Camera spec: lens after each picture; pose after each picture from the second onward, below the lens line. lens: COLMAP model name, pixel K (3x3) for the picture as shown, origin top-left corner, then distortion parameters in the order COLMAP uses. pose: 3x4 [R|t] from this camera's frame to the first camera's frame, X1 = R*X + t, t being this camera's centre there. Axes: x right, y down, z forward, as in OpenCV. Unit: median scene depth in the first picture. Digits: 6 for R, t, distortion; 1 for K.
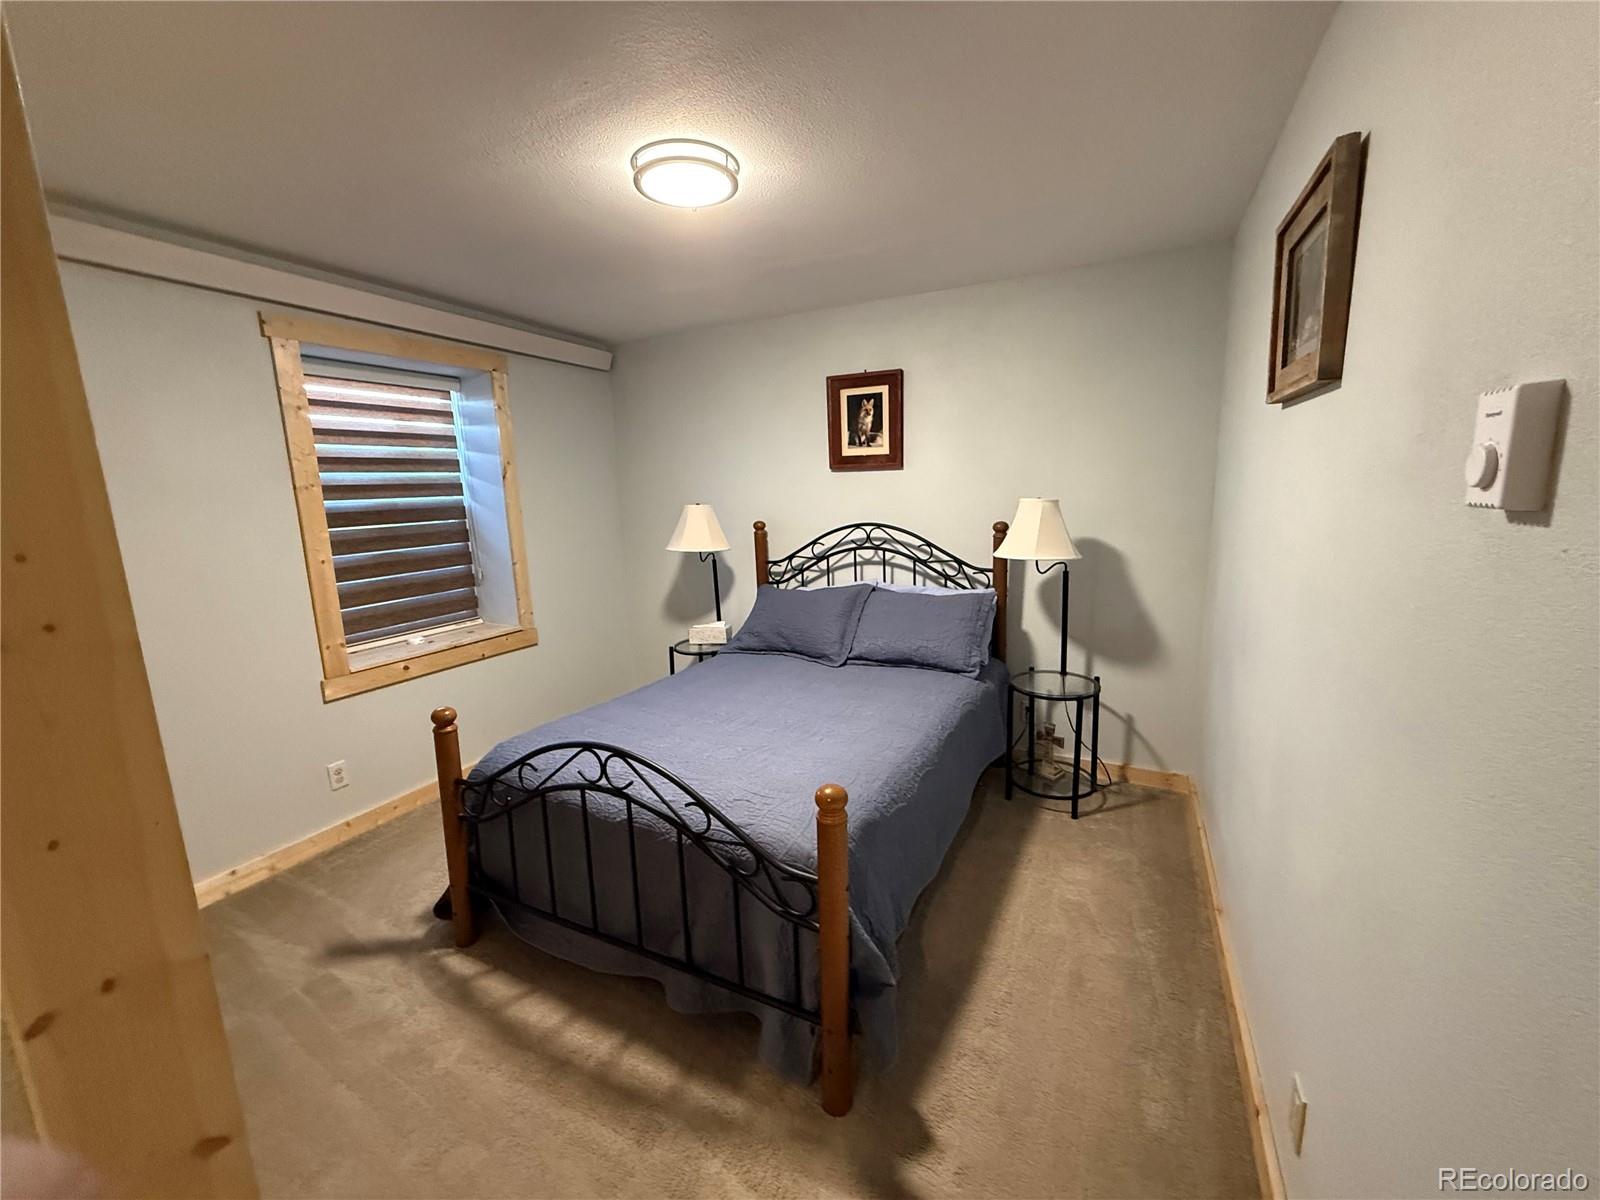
lens RADIAL K [[638.3, 0, 800.0], [0, 638.3, 600.0], [0, 0, 1]] dist [0.000060, 0.000481]
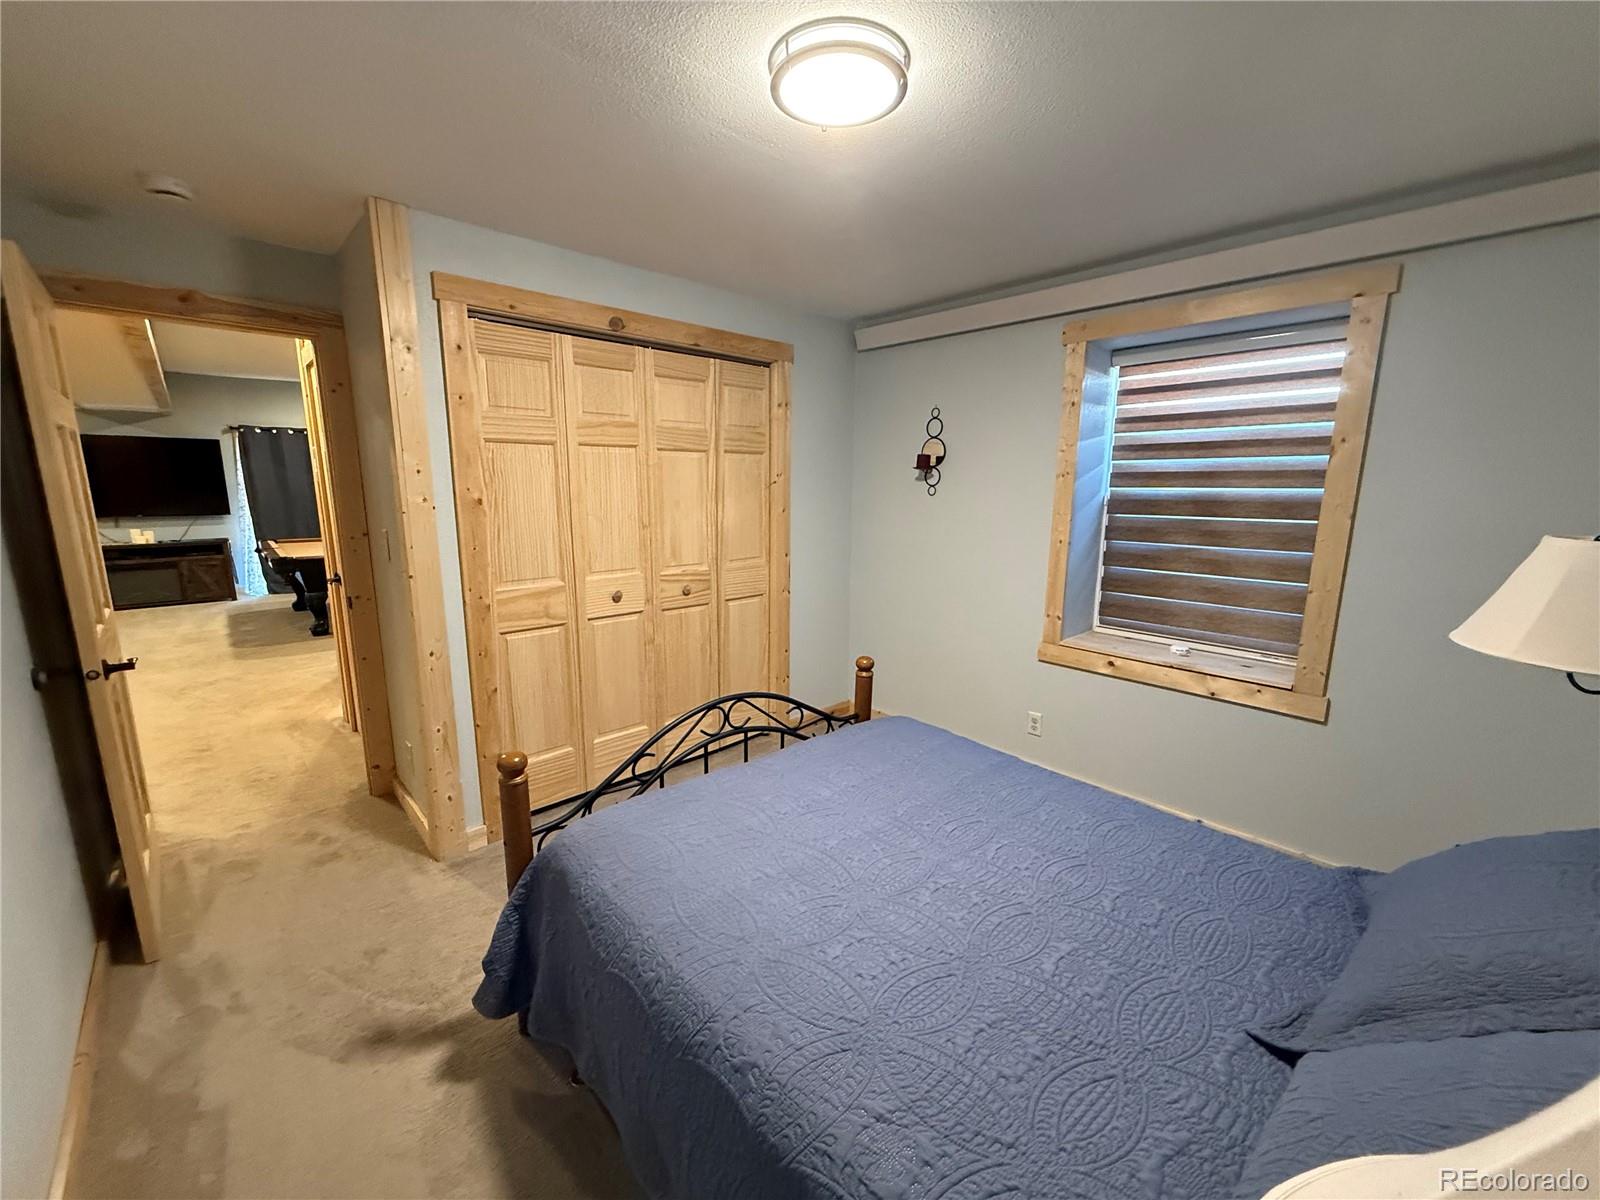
lens RADIAL K [[638.3, 0, 800.0], [0, 638.3, 600.0], [0, 0, 1]] dist [0.000060, 0.000481]
pose [[-0.344170, 0.199005, -0.917575, 0.436353], [-0.162061, 0.950020, 0.266829, -0.176030], [0.924815, 0.240538, -0.294718, 0.877609]]
